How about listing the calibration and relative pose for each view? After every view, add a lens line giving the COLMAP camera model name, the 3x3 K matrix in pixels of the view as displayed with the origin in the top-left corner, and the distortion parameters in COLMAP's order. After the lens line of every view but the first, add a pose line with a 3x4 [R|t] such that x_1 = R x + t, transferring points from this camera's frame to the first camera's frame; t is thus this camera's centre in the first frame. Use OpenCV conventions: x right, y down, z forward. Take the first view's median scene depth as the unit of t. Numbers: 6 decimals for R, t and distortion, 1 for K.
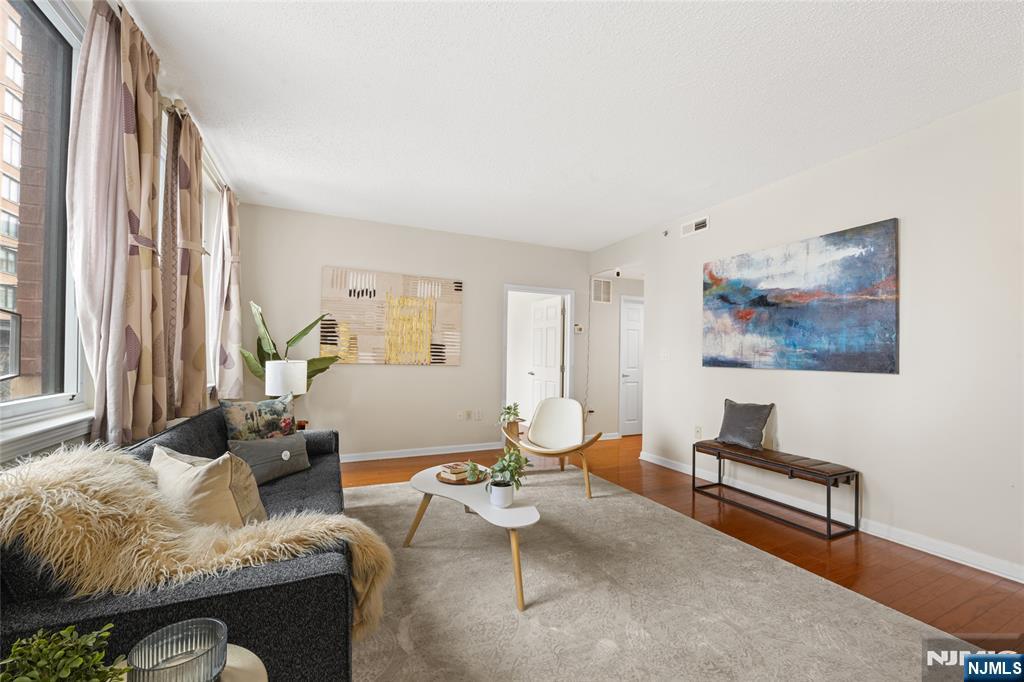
lens RADIAL K [[410.8, 0, 514.5], [0, 410.8, 351.0], [0, 0, 1]] dist [-0.001556, -0.000107]
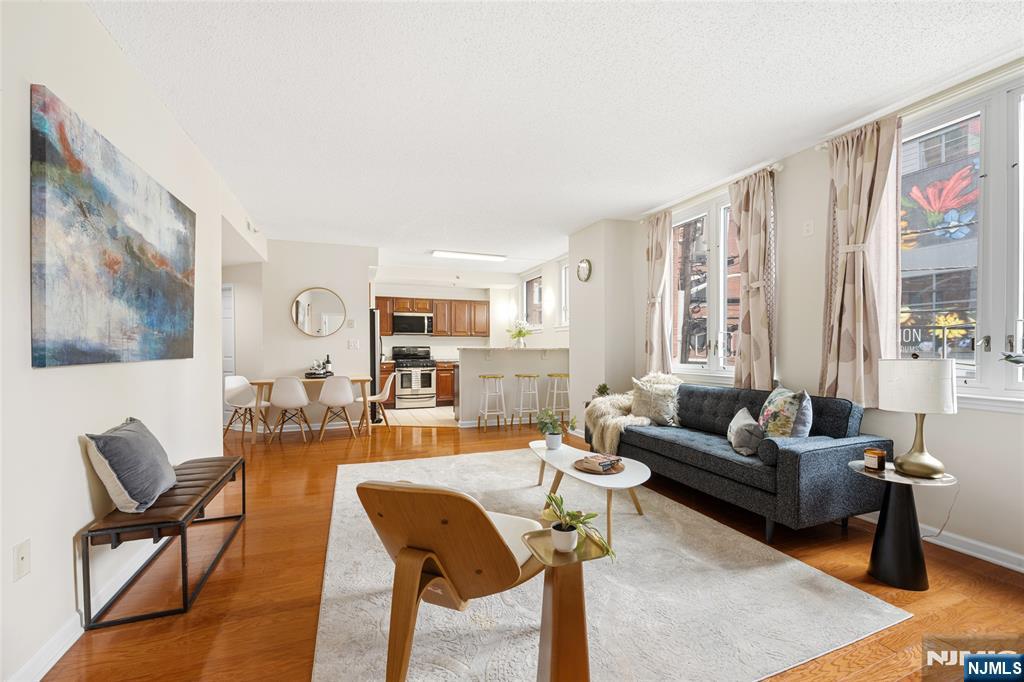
lens RADIAL K [[416.2, 0, 510.6], [0, 416.2, 350.8], [0, 0, 1]] dist [-0.000734, -0.000106]
pose [[-0.998032, -0.013597, 0.061212, 0.022401], [-0.013690, 0.999906, -0.001113, 0.019846], [-0.061191, -0.001949, -0.998124, 1.526620]]
